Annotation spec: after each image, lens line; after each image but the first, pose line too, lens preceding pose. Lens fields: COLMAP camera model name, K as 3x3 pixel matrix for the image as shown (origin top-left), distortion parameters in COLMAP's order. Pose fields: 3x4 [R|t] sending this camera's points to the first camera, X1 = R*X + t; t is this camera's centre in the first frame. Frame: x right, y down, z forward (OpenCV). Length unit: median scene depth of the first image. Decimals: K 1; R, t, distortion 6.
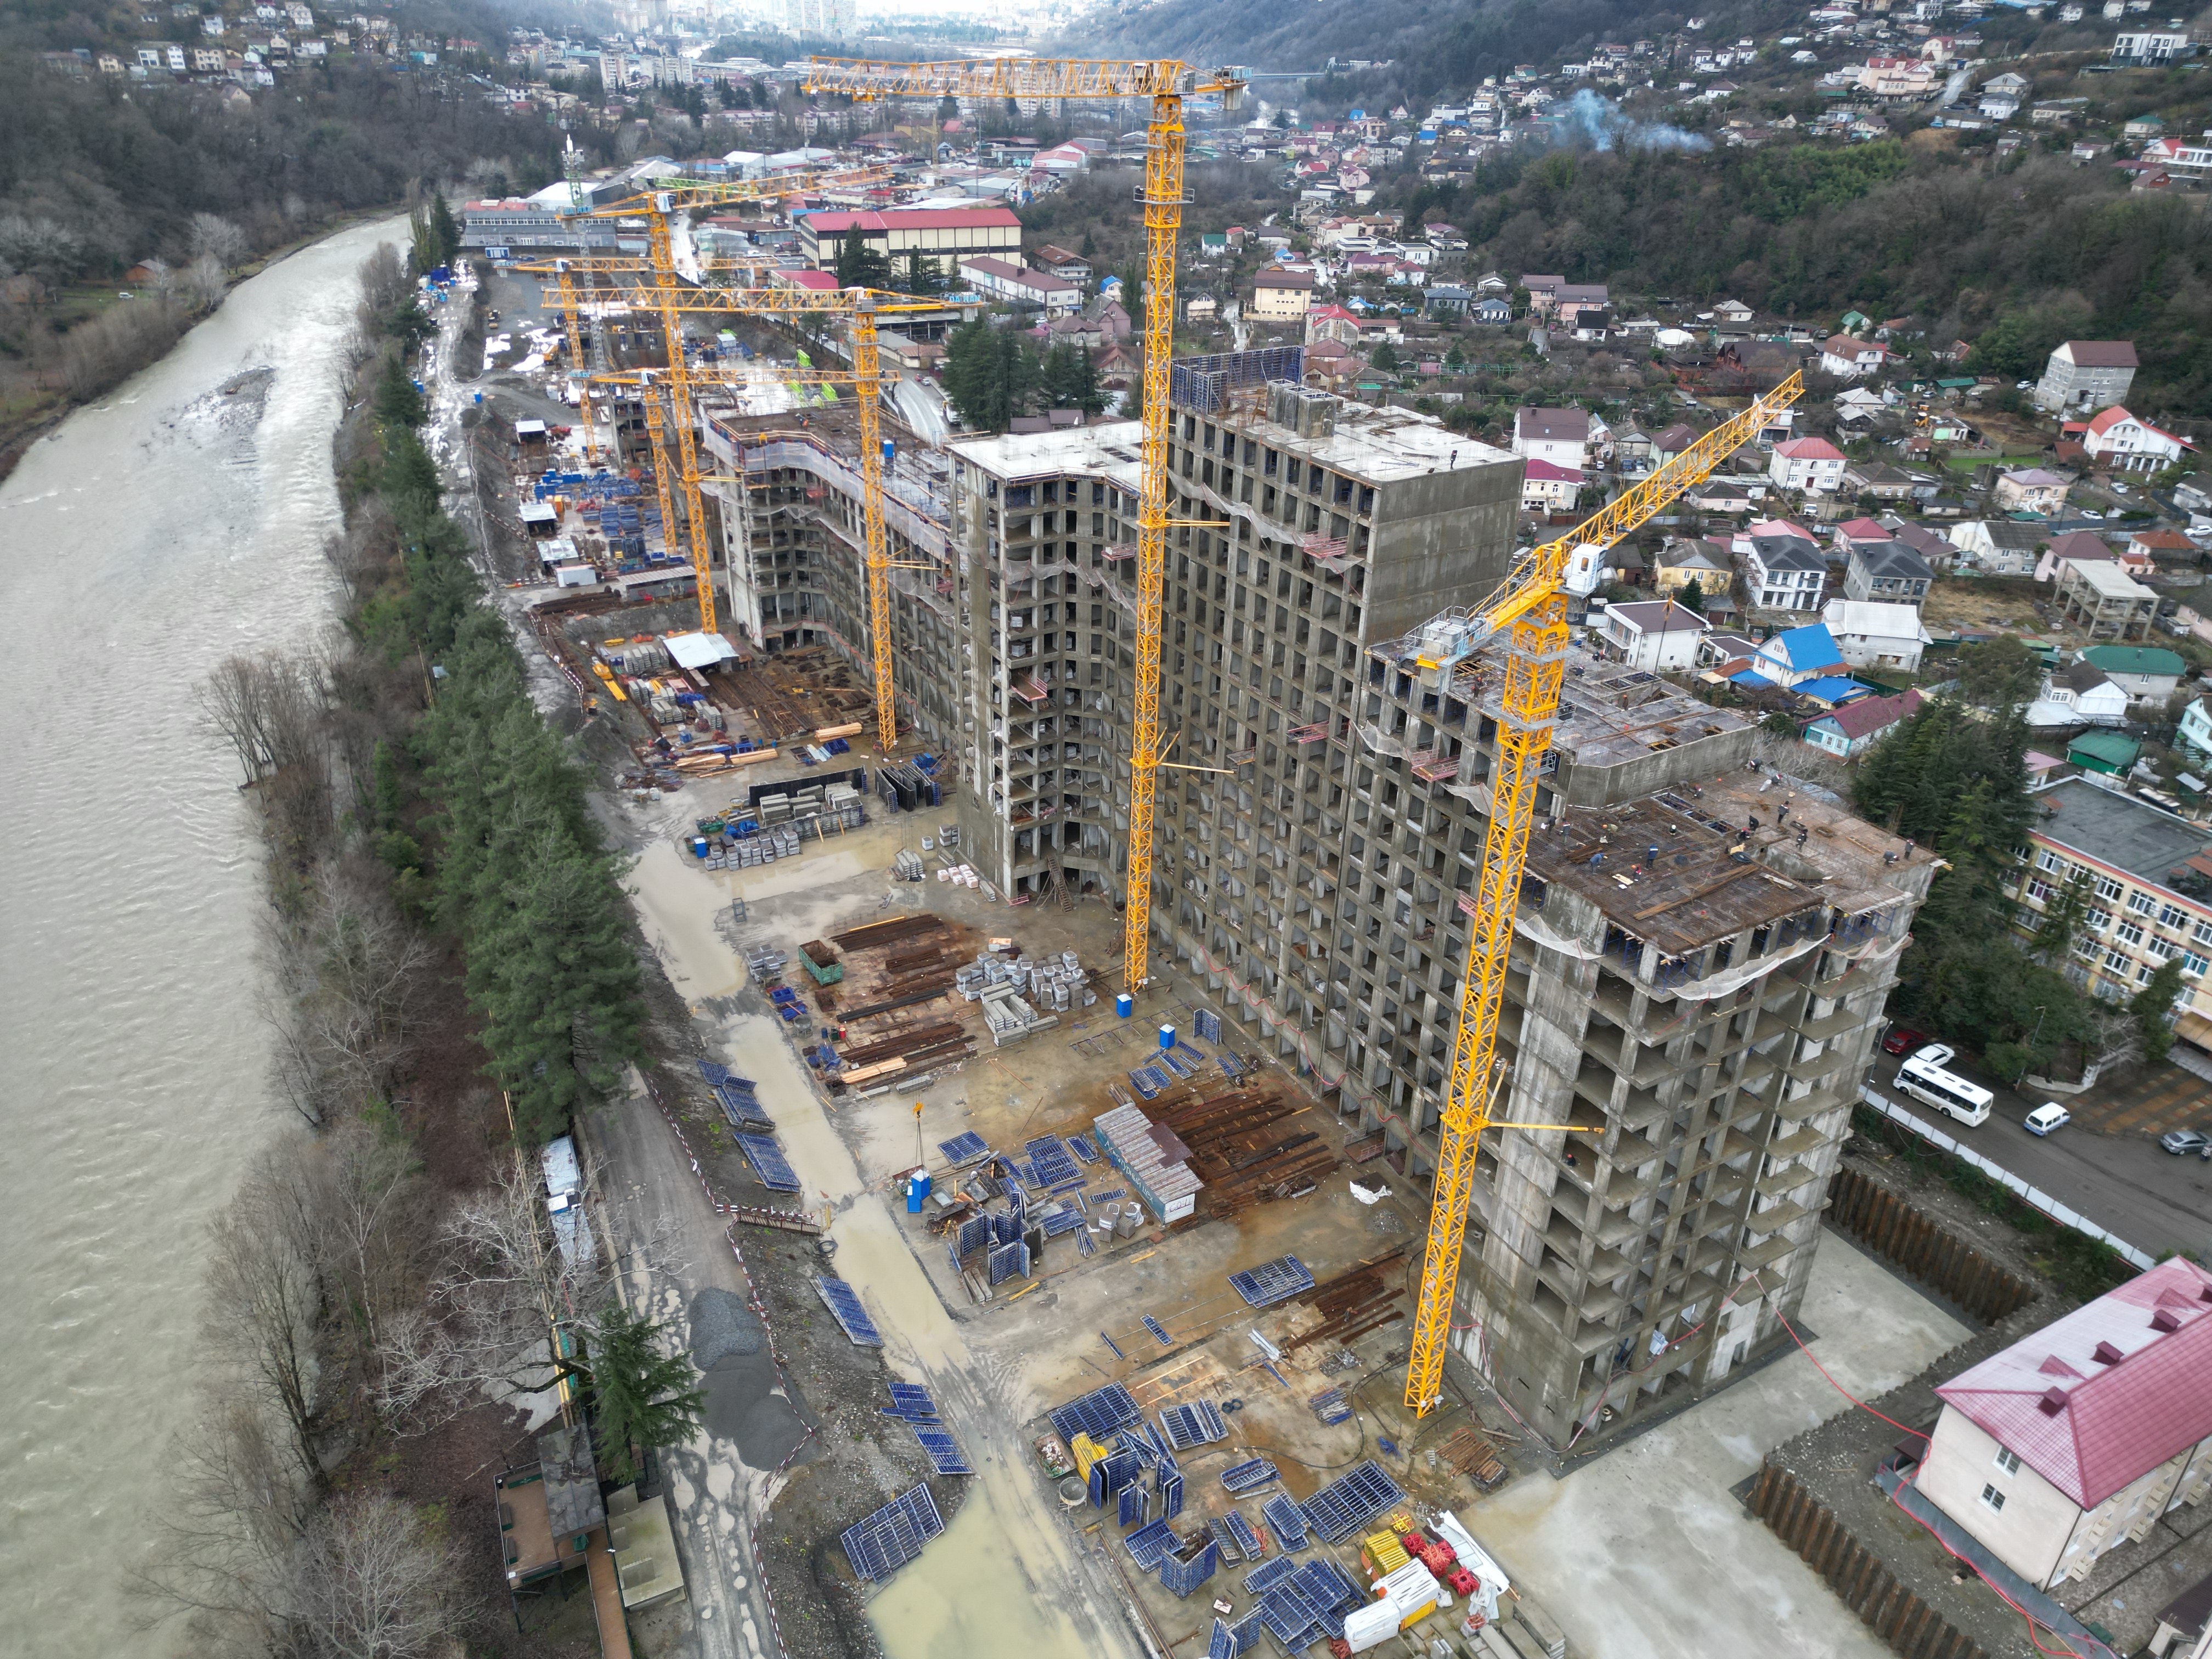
lens RADIAL K [[1537.7, 0, 1097.0], [0, 1537.7, 837.6], [0, 0, 1]] dist [0.069330, -0.061829]
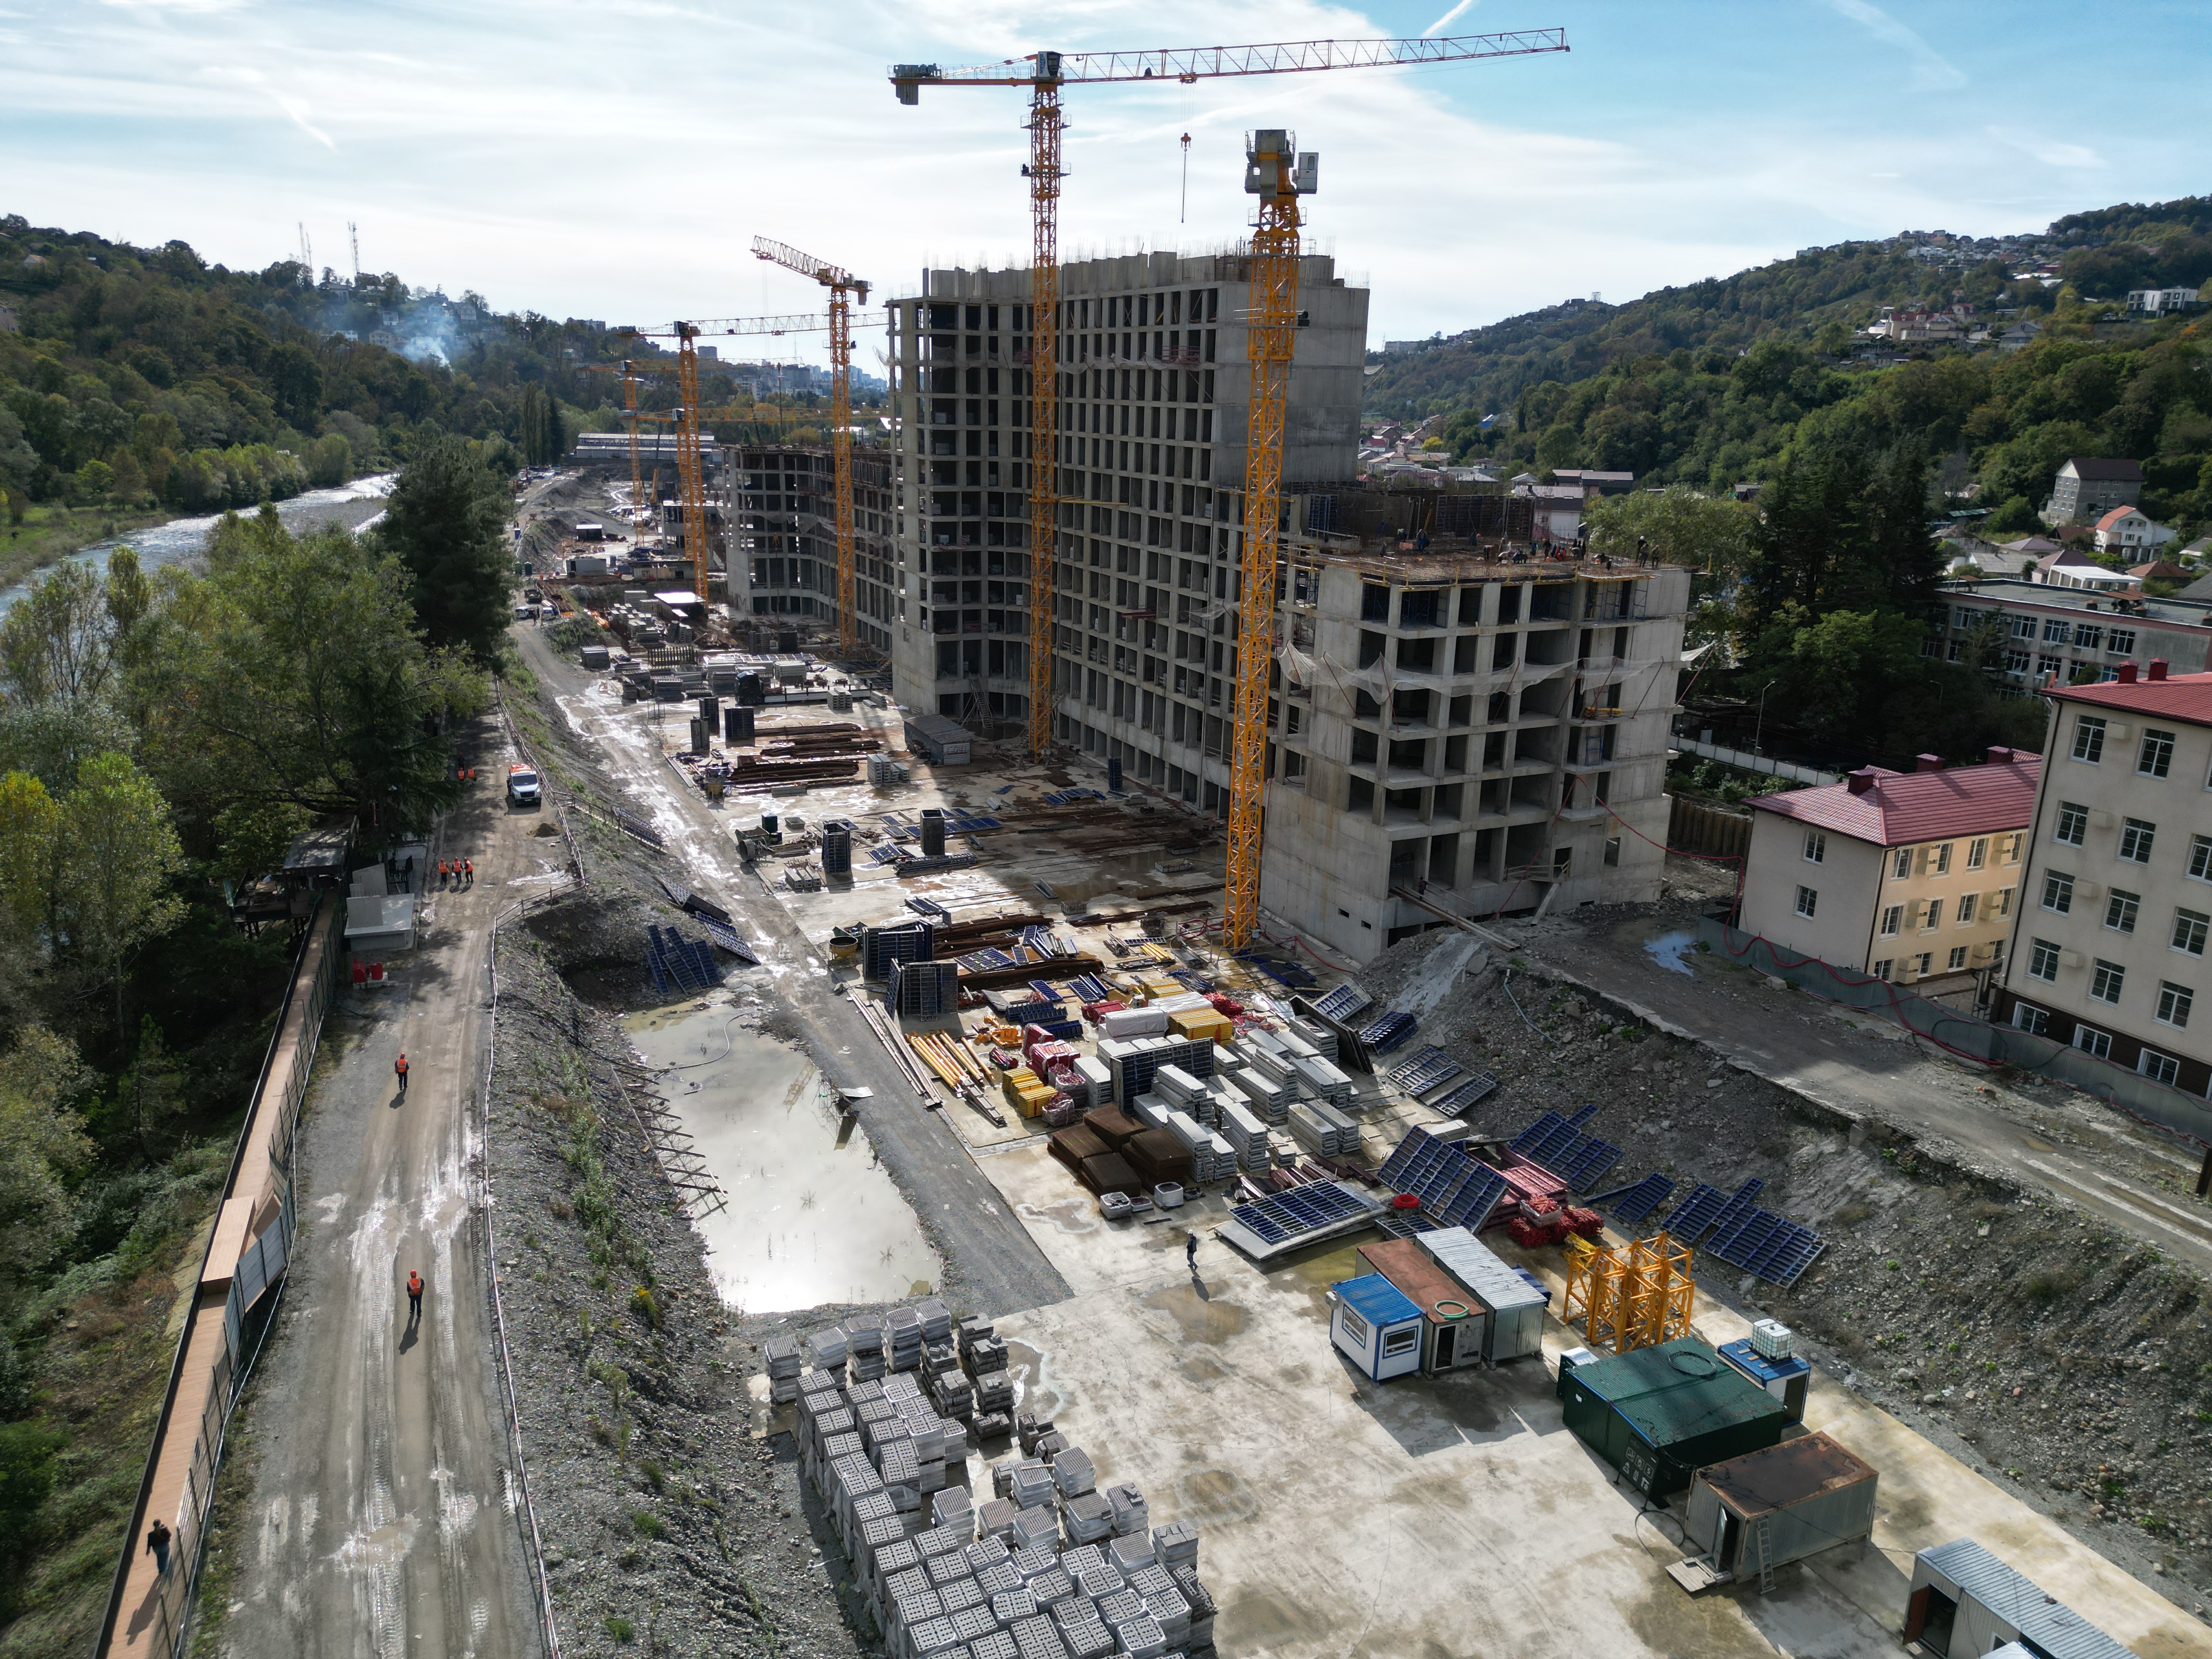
lens RADIAL K [[1537.7, 0, 1097.0], [0, 1537.7, 837.6], [0, 0, 1]] dist [0.069330, -0.061829]
pose [[0.997480, 0.025944, -0.066040, 0.058464], [-0.039611, 0.975825, -0.214933, 0.161011], [0.058868, 0.217008, 0.974393, 0.021097]]
